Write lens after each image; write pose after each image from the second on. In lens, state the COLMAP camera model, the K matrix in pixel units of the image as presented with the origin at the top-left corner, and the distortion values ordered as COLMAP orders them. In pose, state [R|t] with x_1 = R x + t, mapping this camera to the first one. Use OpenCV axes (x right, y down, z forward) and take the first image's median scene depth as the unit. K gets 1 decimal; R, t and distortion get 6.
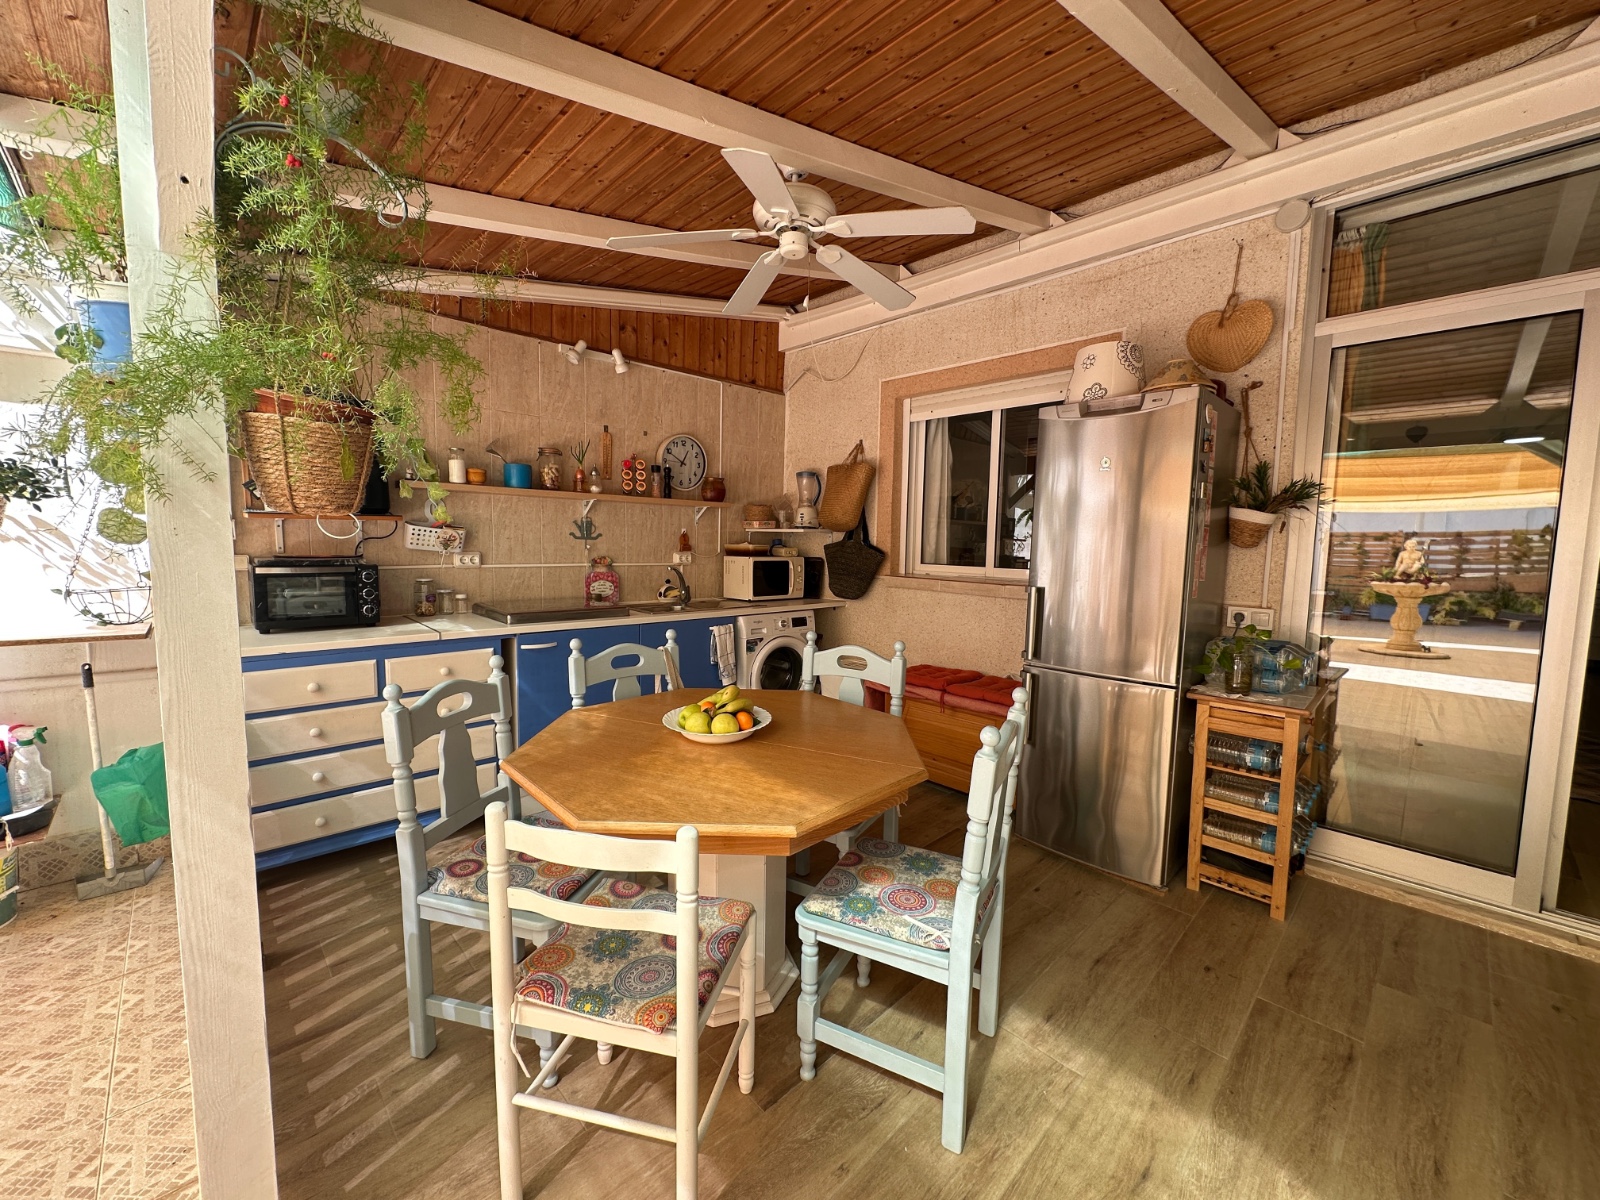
lens RADIAL K [[638.2, 0, 803.3], [0, 638.2, 601.7], [0, 0, 1]] dist [0.000305, 0.000307]
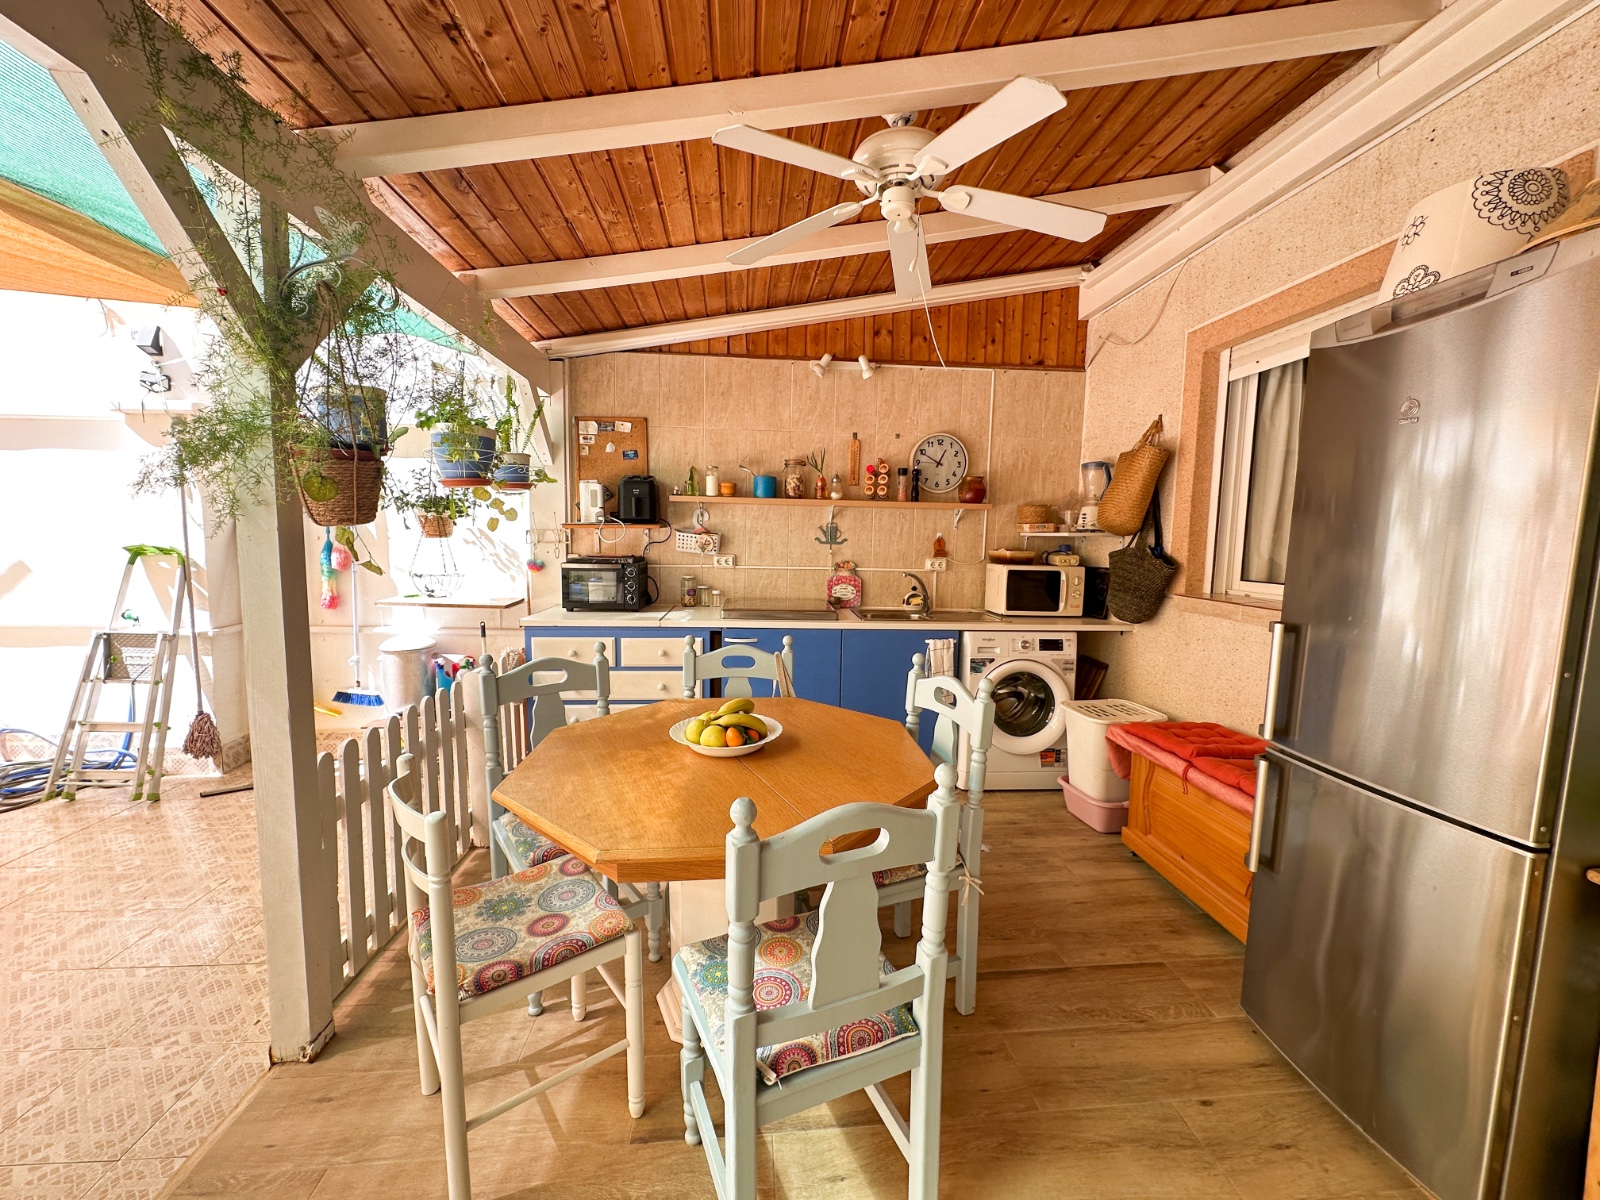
lens RADIAL K [[638.2, 0, 800.4], [0, 638.2, 602.5], [0, 0, 1]] dist [0.000305, 0.000307]
pose [[0.772455, 0.062031, -0.632033, 0.277565], [-0.065734, 0.997682, 0.017579, -0.017142], [0.631659, 0.027967, 0.774742, 0.159522]]
